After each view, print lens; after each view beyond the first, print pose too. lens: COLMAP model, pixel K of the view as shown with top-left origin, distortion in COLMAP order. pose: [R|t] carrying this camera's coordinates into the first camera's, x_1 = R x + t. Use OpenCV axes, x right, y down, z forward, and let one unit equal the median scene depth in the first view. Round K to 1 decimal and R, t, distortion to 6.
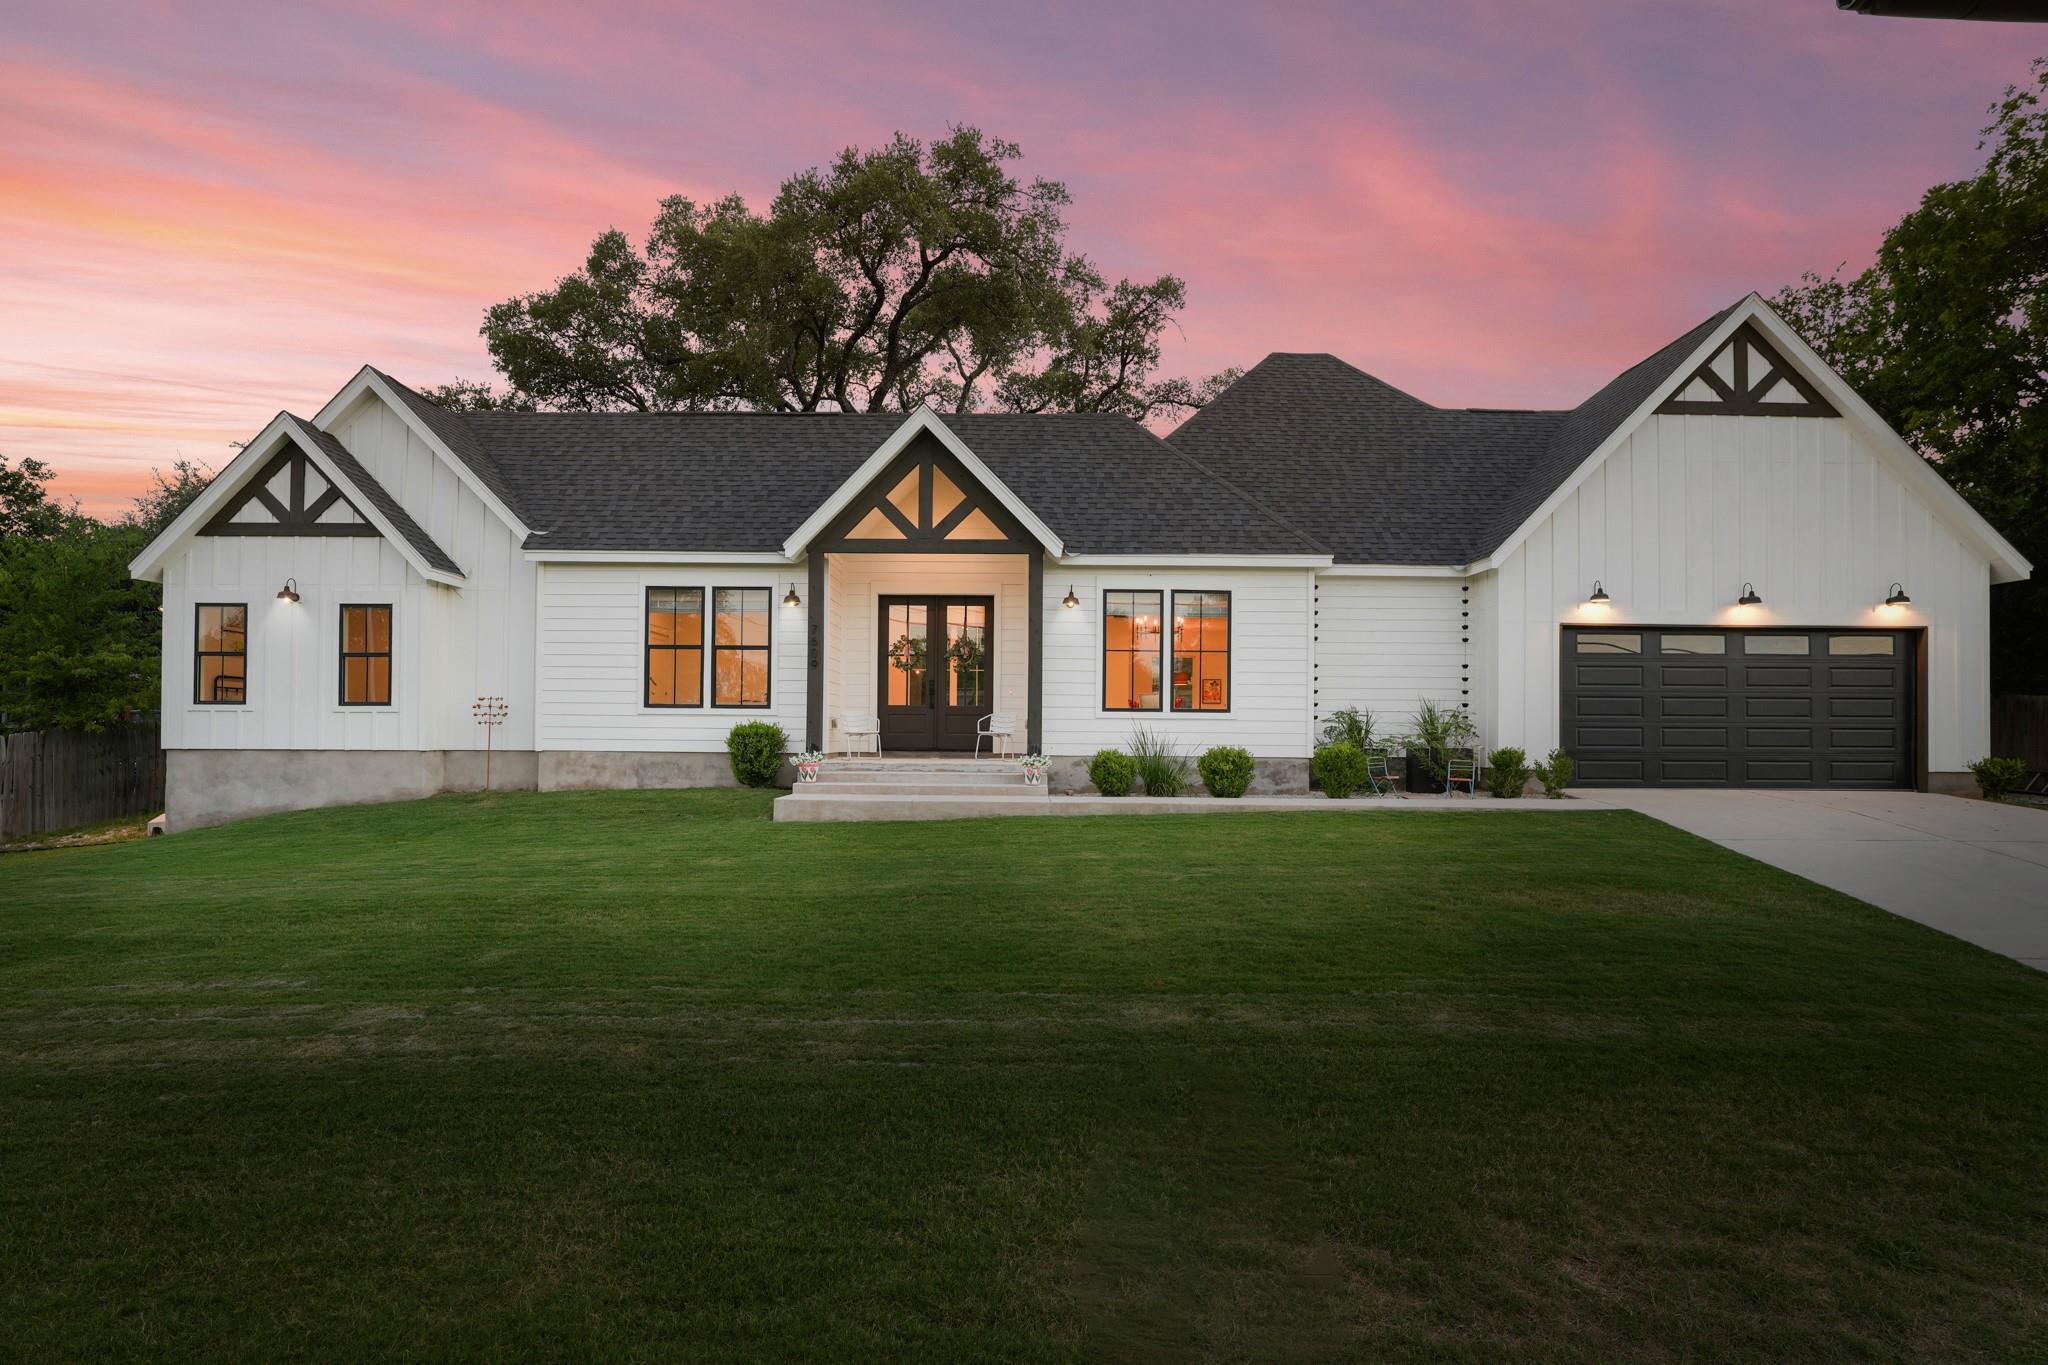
lens RADIAL K [[1097.9, 0, 1024.5], [0, 1097.9, 675.3], [0, 0, 1]] dist [-0.019879, -0.001390]
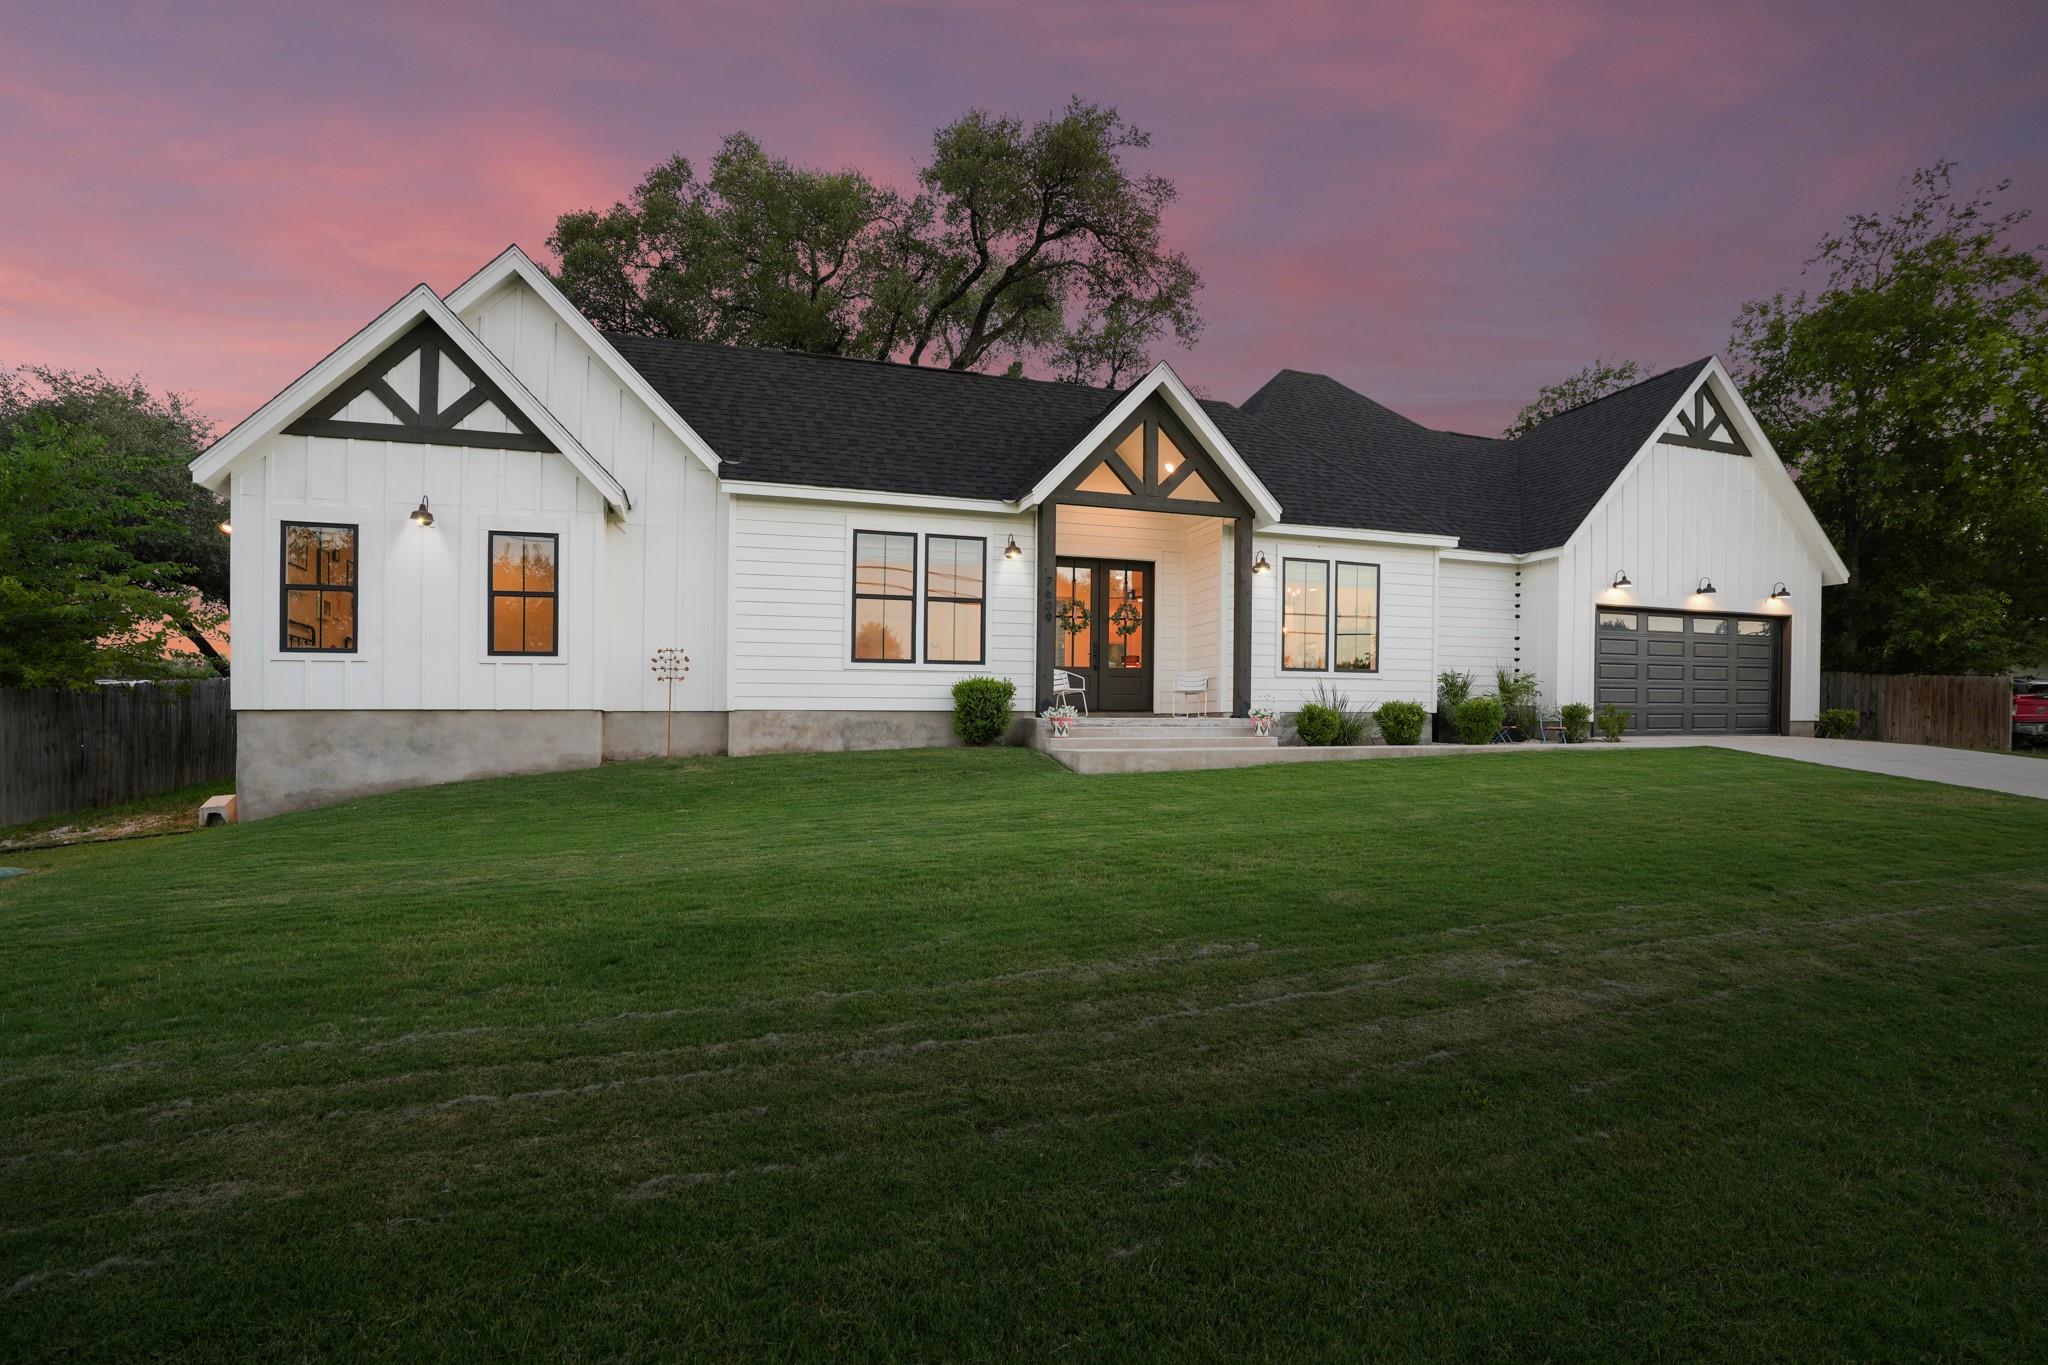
lens RADIAL K [[957.4, 0, 1025.4], [0, 957.4, 702.5], [0, 0, 1]] dist [-0.045006, 0.000524]
pose [[0.946371, -0.002348, 0.323075, -0.469827], [-0.003904, 0.999817, 0.018702, 0.047776], [-0.323060, -0.018960, 0.946189, 0.197662]]
